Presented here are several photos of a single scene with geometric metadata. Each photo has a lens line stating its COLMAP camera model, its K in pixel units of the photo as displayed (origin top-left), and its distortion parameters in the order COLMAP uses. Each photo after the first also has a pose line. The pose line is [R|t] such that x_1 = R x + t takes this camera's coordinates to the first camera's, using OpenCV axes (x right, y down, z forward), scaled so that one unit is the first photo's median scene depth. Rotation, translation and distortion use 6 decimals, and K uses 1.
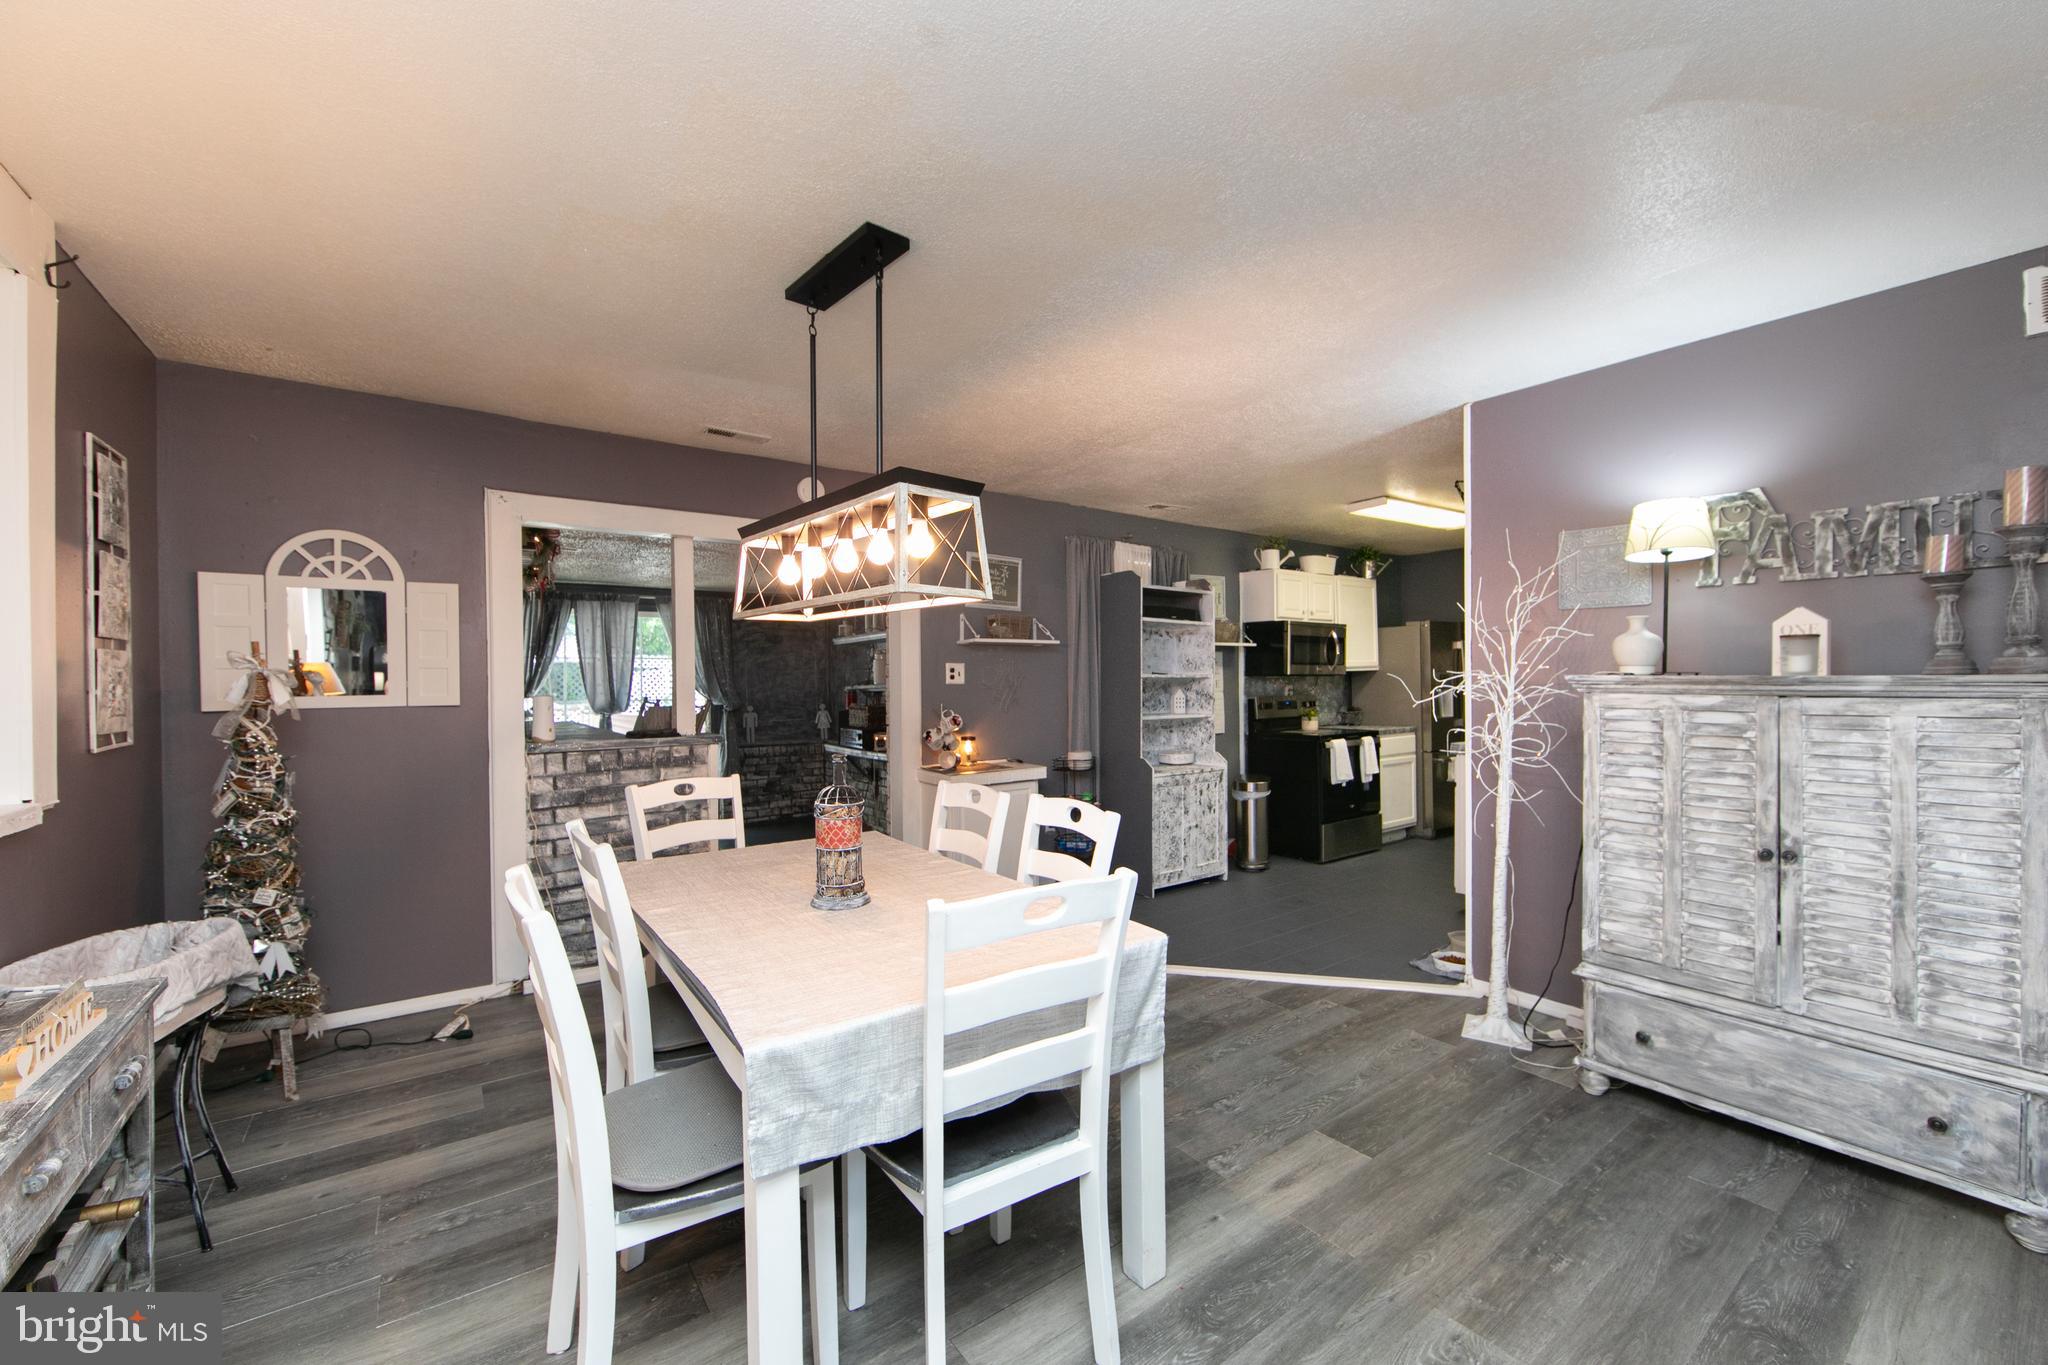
lens RADIAL K [[806.2, 0, 1026.1], [0, 806.2, 686.8], [0, 0, 1]] dist [-0.001521, -0.000286]
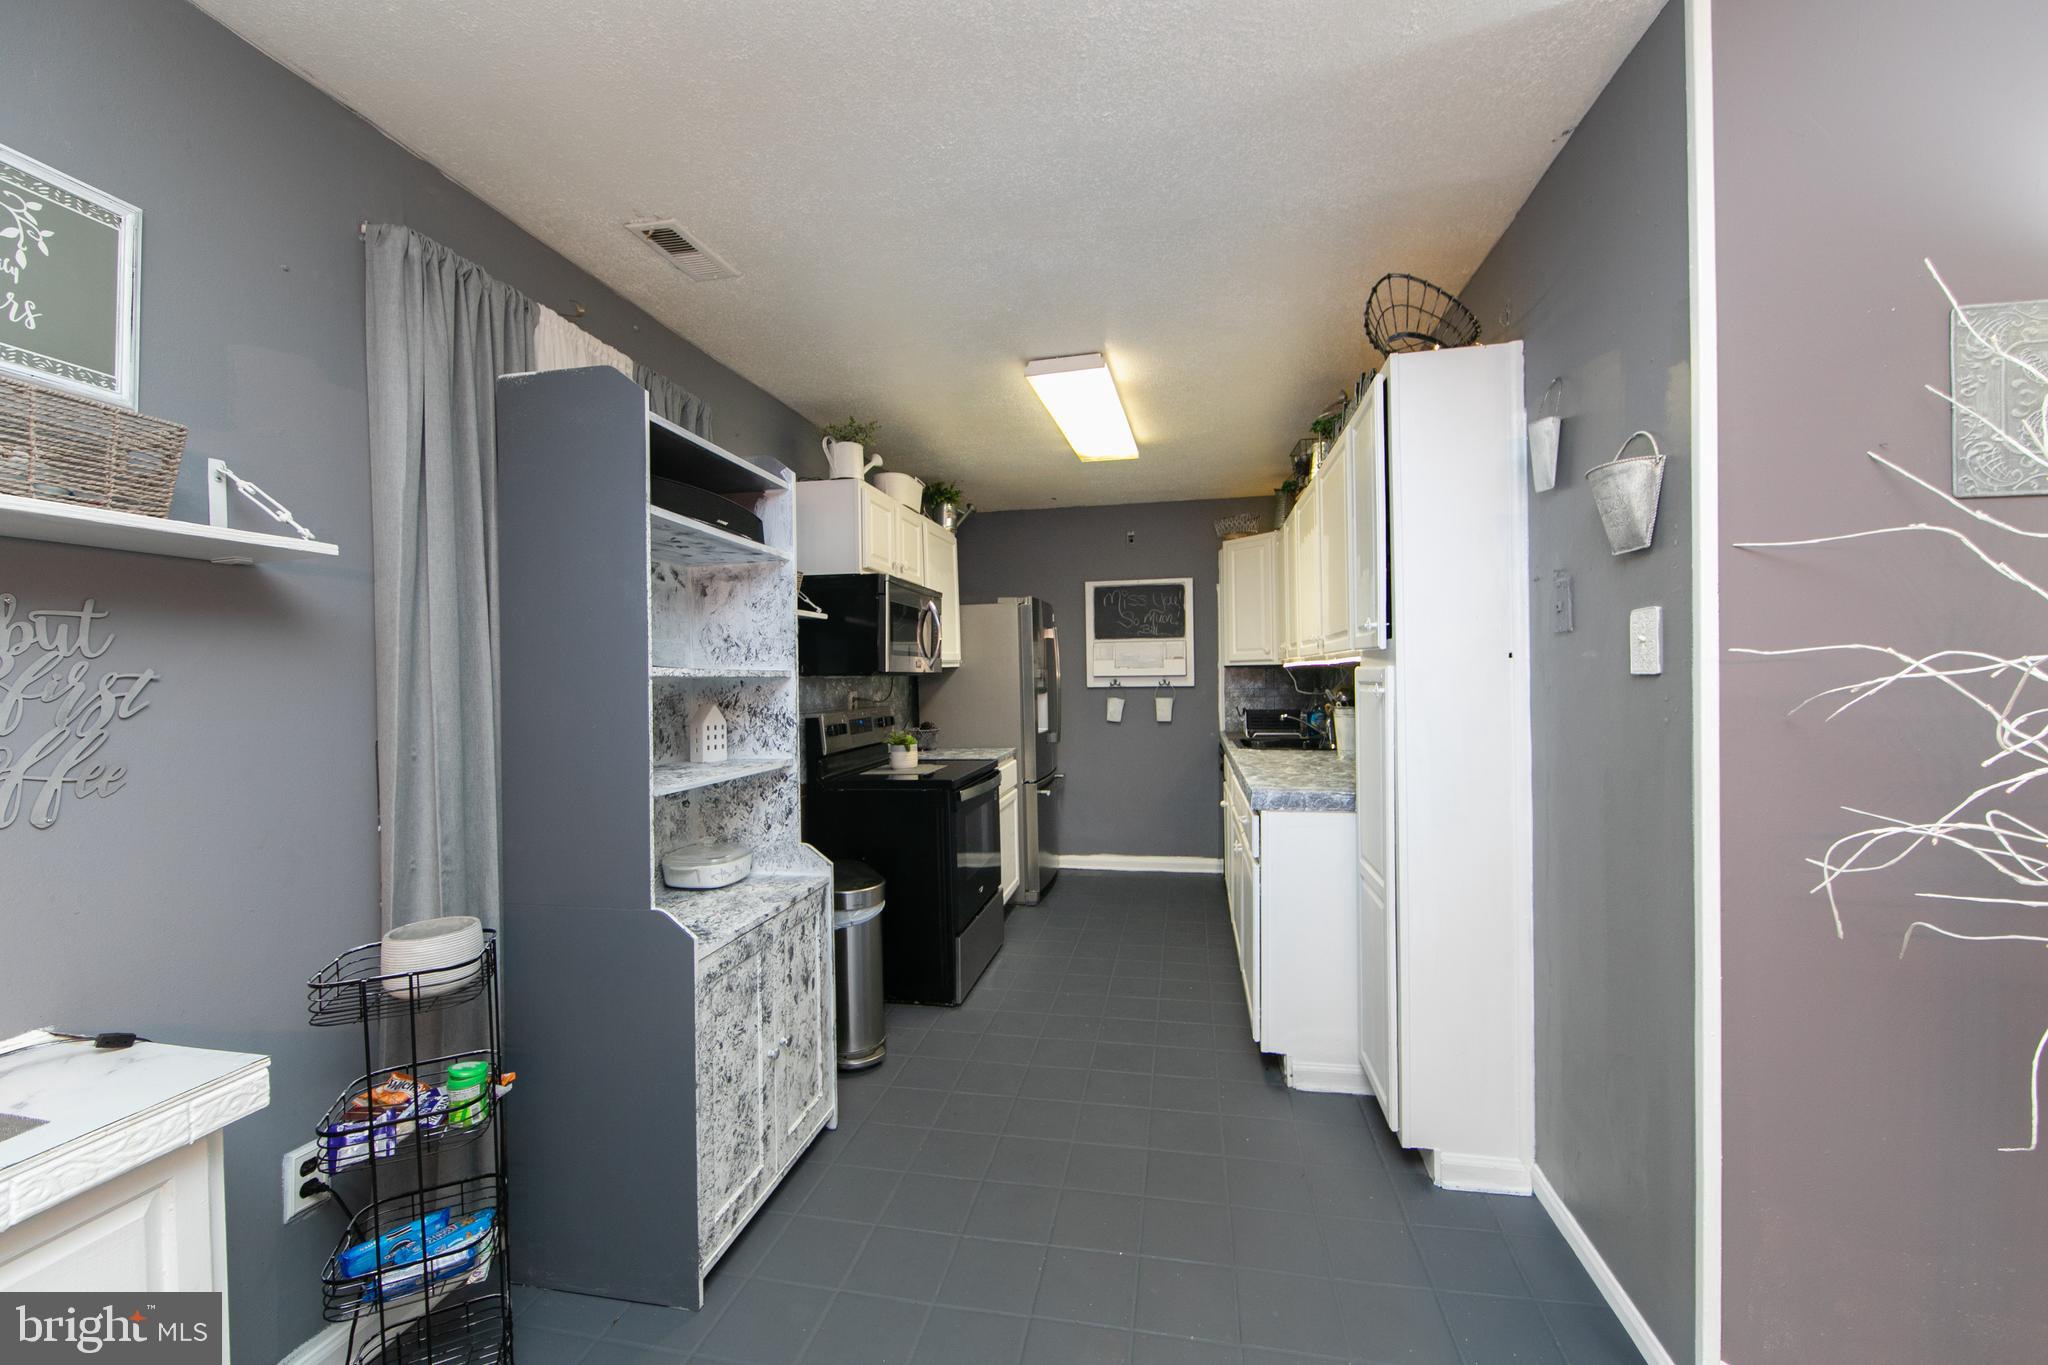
lens RADIAL K [[806.2, 0, 1022.0], [0, 806.2, 683.5], [0, 0, 1]] dist [-0.001521, -0.000286]
pose [[0.746261, -0.008972, 0.665593, 0.031489], [0.015128, 0.999880, -0.003483, -0.004454], [-0.665481, 0.012668, 0.746307, 0.624028]]
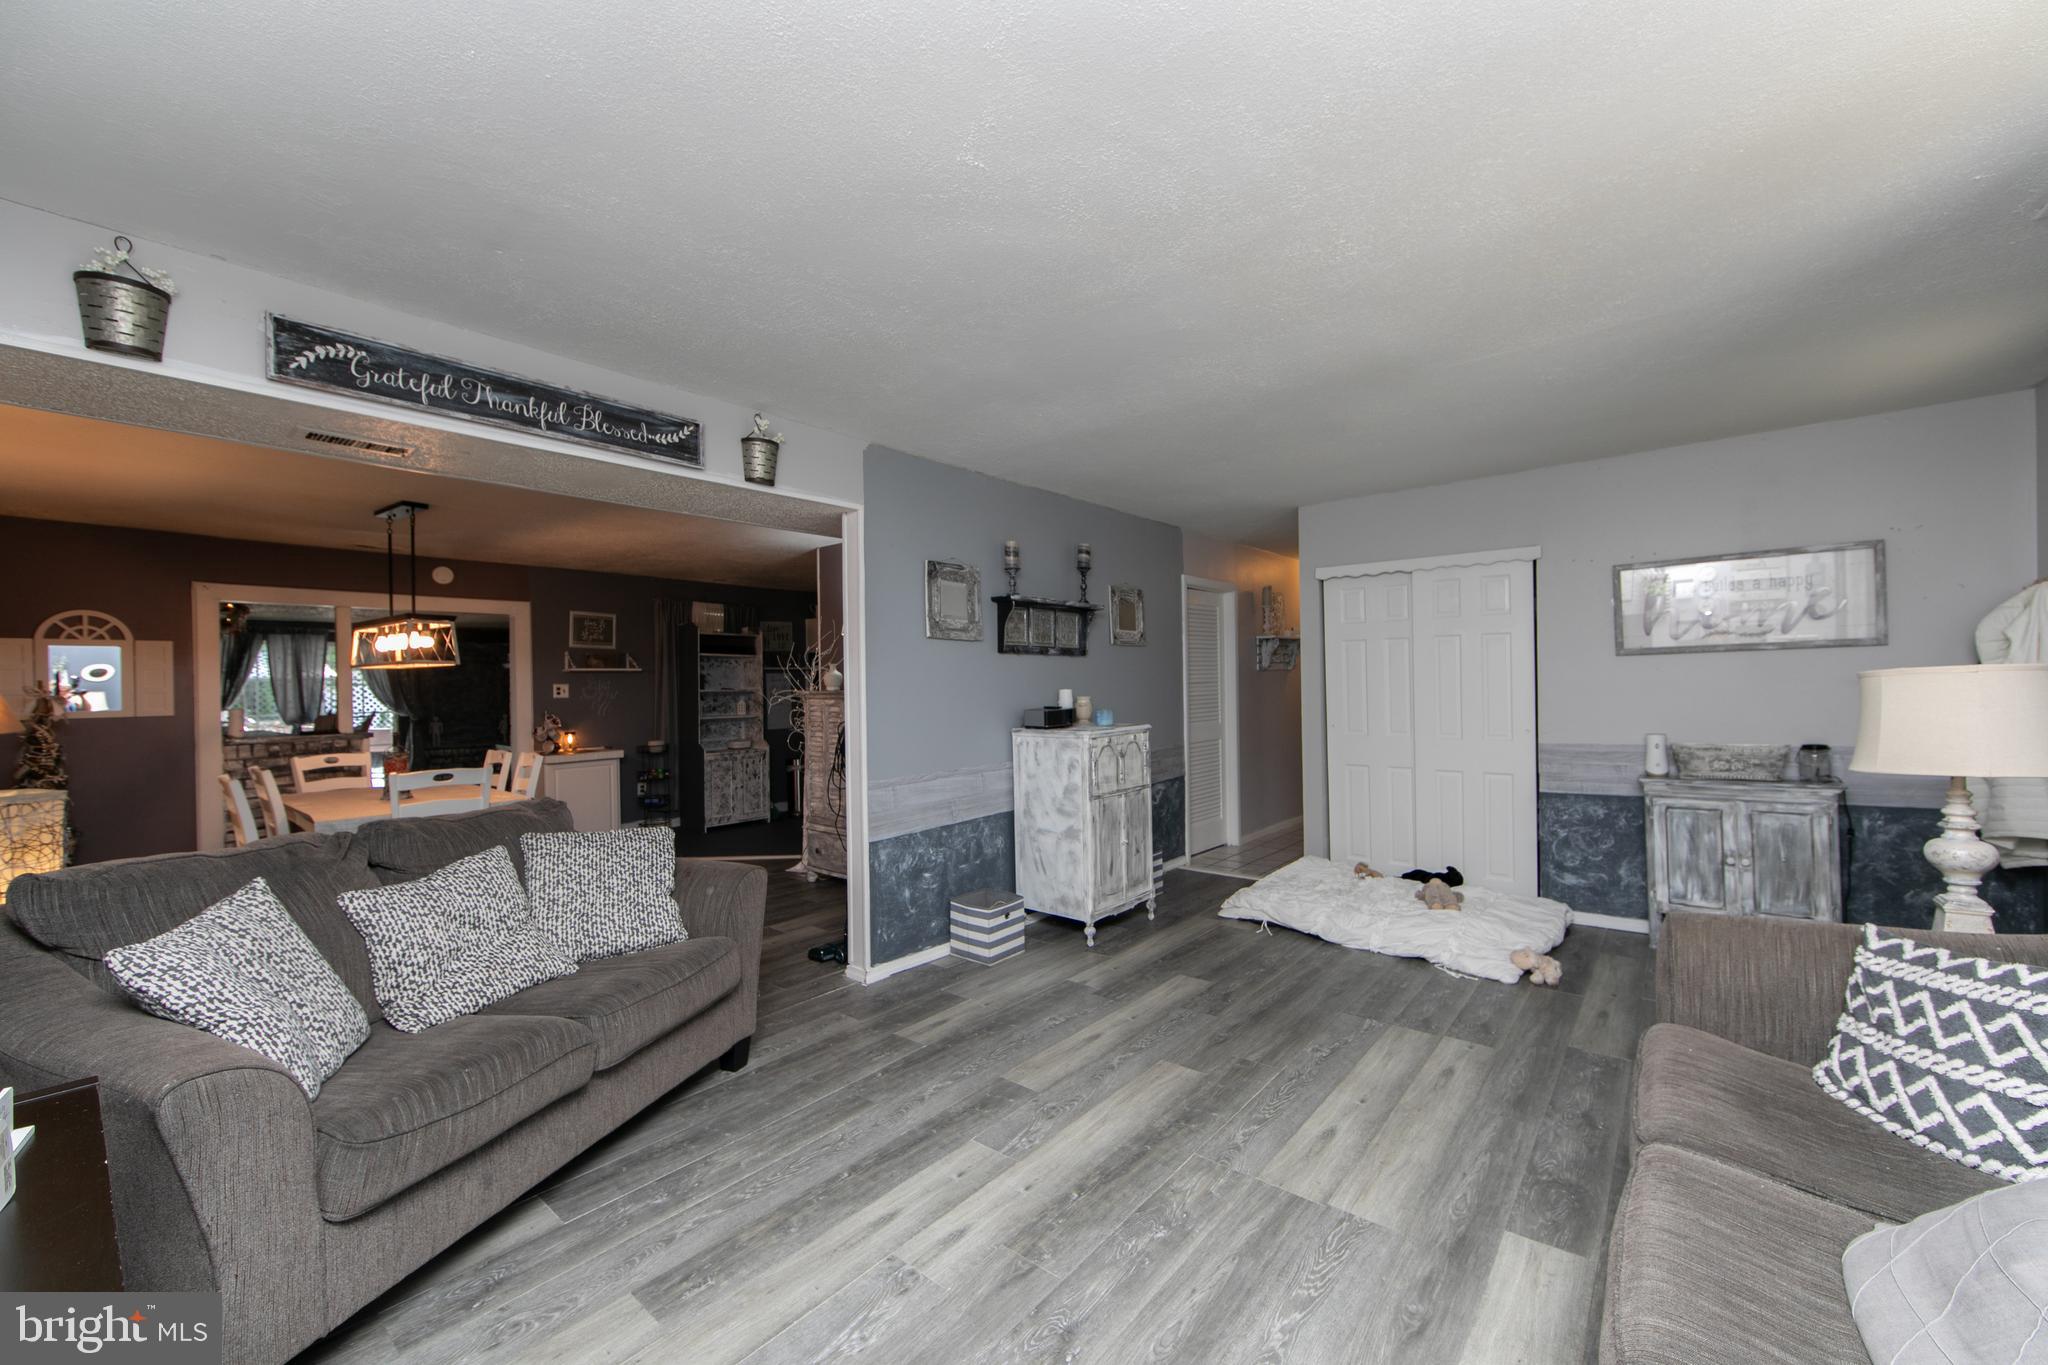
lens RADIAL K [[806.2, 0, 1024.7], [0, 806.2, 686.7], [0, 0, 1]] dist [-0.001521, -0.000286]
pose [[0.972725, -0.010679, 0.231716, 0.386645], [0.013078, 0.999876, -0.008820, 0.000658], [-0.231593, 0.011609, 0.972744, -0.640145]]
